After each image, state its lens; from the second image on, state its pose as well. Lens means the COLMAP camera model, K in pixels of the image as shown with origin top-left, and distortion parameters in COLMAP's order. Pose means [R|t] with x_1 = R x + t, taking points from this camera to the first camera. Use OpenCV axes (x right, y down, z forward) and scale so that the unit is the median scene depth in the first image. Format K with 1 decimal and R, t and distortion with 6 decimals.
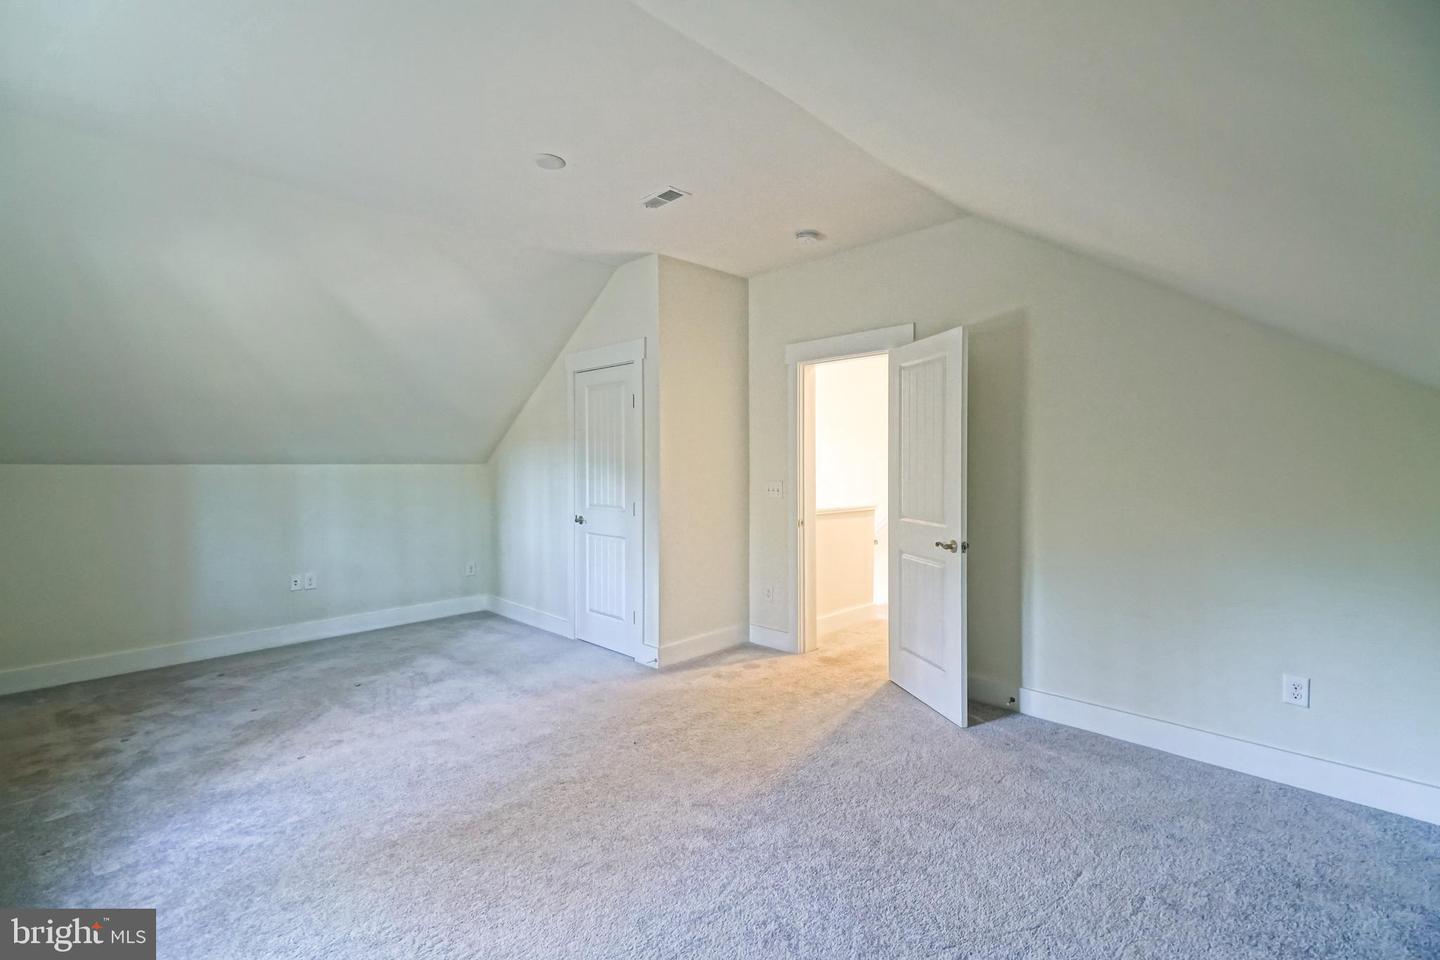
lens RADIAL K [[650.5, 0, 734.6], [0, 650.5, 475.5], [0, 0, 1]] dist [0.038467, -0.001481]
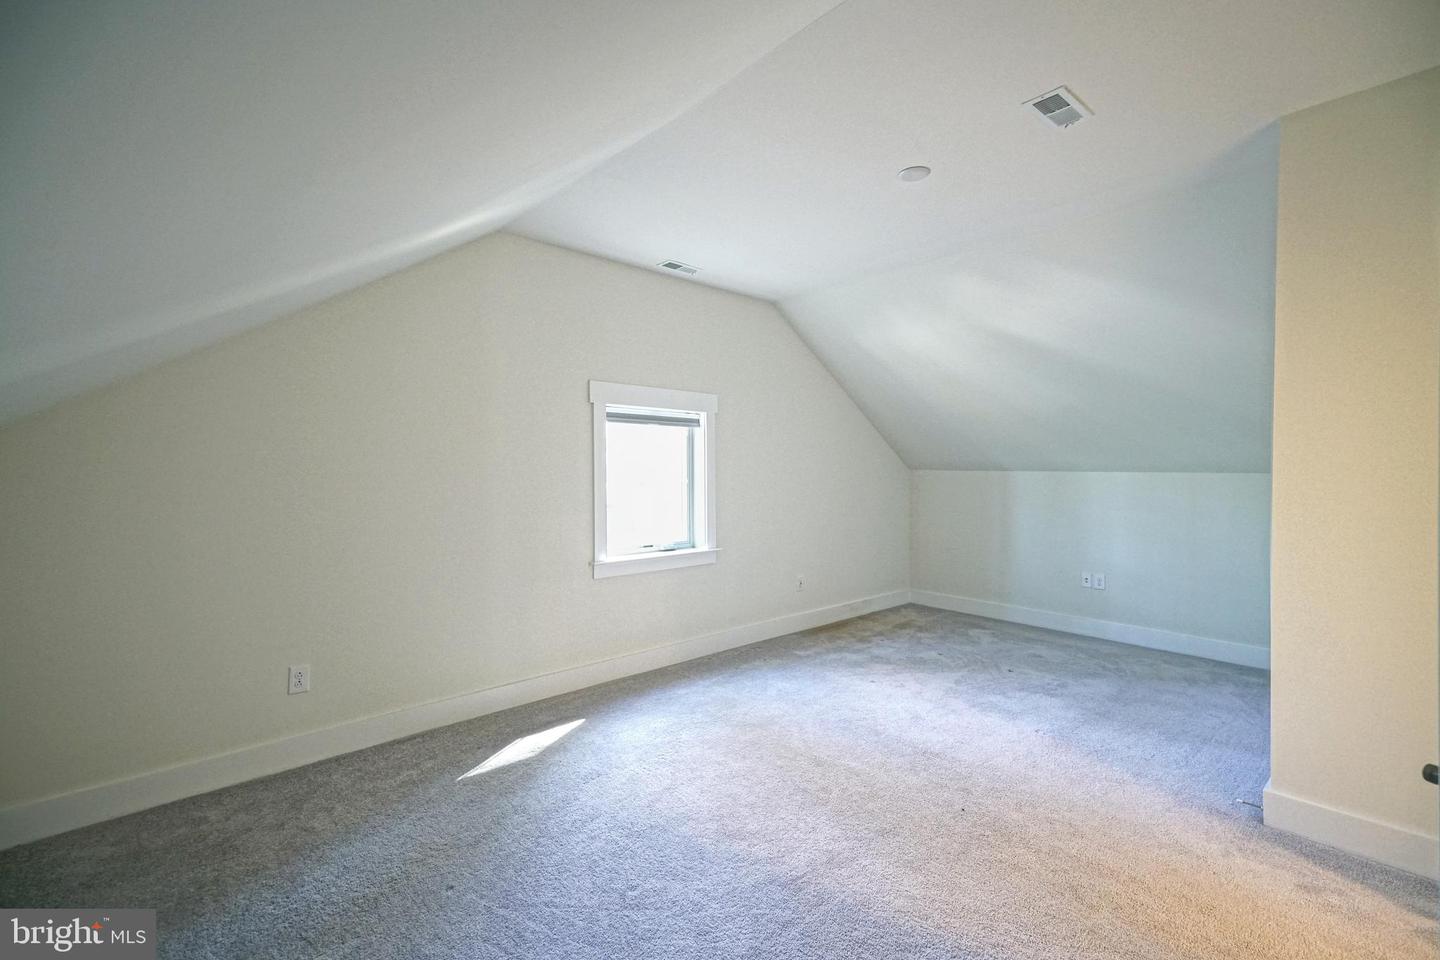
lens RADIAL K [[650.5, 0, 734.6], [0, 650.5, 477.6], [0, 0, 1]] dist [0.038467, -0.001481]
pose [[-0.068187, 0.020914, -0.997453, 0.636648], [-0.019249, 0.999567, 0.022274, -0.027727], [0.997487, 0.020719, -0.067755, 0.683321]]
